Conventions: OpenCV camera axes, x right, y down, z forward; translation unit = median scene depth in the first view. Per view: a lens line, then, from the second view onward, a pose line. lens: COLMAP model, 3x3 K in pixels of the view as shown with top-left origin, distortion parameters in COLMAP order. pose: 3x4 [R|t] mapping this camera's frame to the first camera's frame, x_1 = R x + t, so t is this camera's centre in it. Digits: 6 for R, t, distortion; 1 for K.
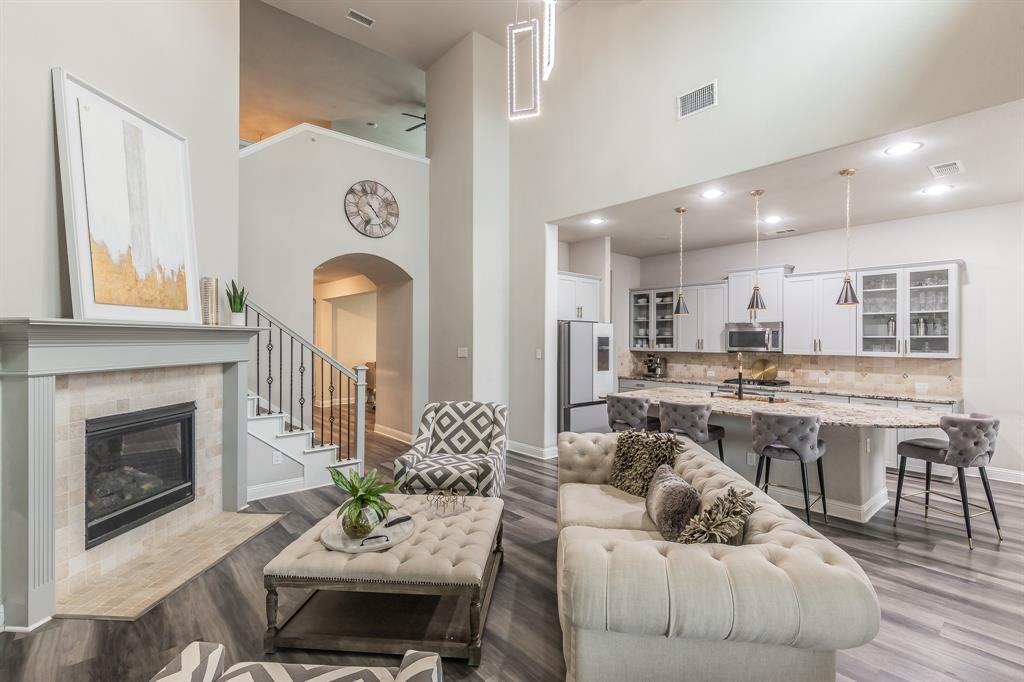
lens RADIAL K [[450.8, 0, 516.7], [0, 450.8, 344.2], [0, 0, 1]] dist [0.000167, -0.000092]
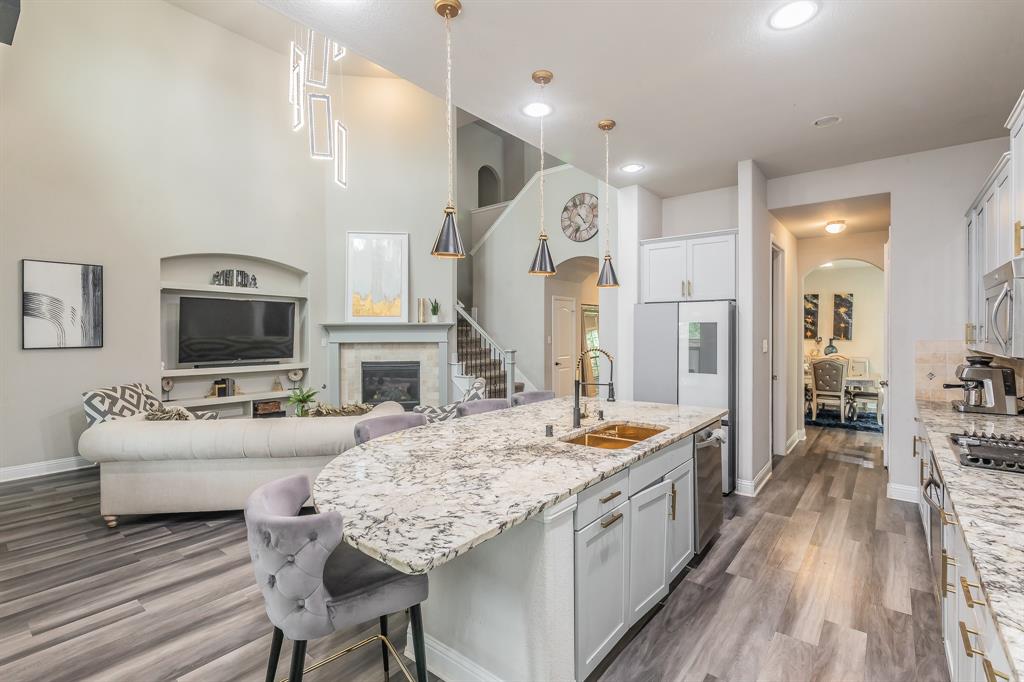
lens RADIAL K [[450.8, 0, 516.1], [0, 450.8, 337.3], [0, 0, 1]] dist [0.000167, -0.000092]
pose [[0.229607, 0.007649, -0.973253, 0.988051], [-0.006529, 0.999959, 0.006318, 0.005093], [0.973262, 0.004904, 0.229647, 0.723834]]
